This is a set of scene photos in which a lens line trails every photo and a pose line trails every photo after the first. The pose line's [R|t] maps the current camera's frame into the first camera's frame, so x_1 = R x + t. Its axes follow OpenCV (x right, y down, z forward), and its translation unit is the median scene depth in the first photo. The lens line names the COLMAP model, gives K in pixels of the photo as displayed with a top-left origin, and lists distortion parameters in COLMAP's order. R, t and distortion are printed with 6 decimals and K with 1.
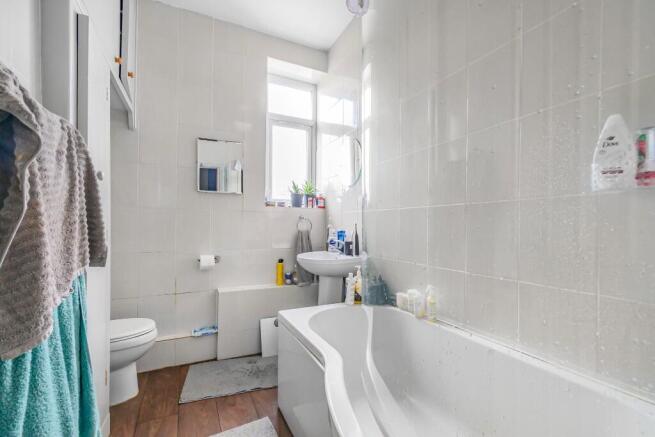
lens RADIAL K [[299.9, 0, 332.3], [0, 299.9, 224.3], [0, 0, 1]] dist [-0.000550, -0.000041]
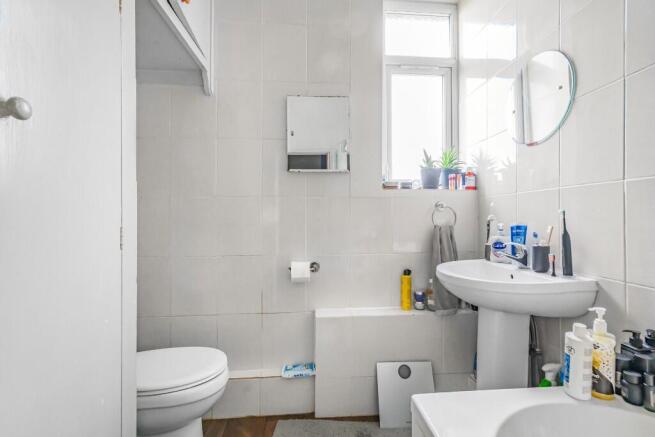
lens RADIAL K [[299.9, 0, 332.3], [0, 299.9, 224.3], [0, 0, 1]] dist [-0.000550, -0.000041]
pose [[0.924023, -0.008178, -0.382250, -0.073704], [0.014640, 0.999795, 0.013998, 0.006823], [0.382057, -0.018530, 0.923953, 0.347413]]
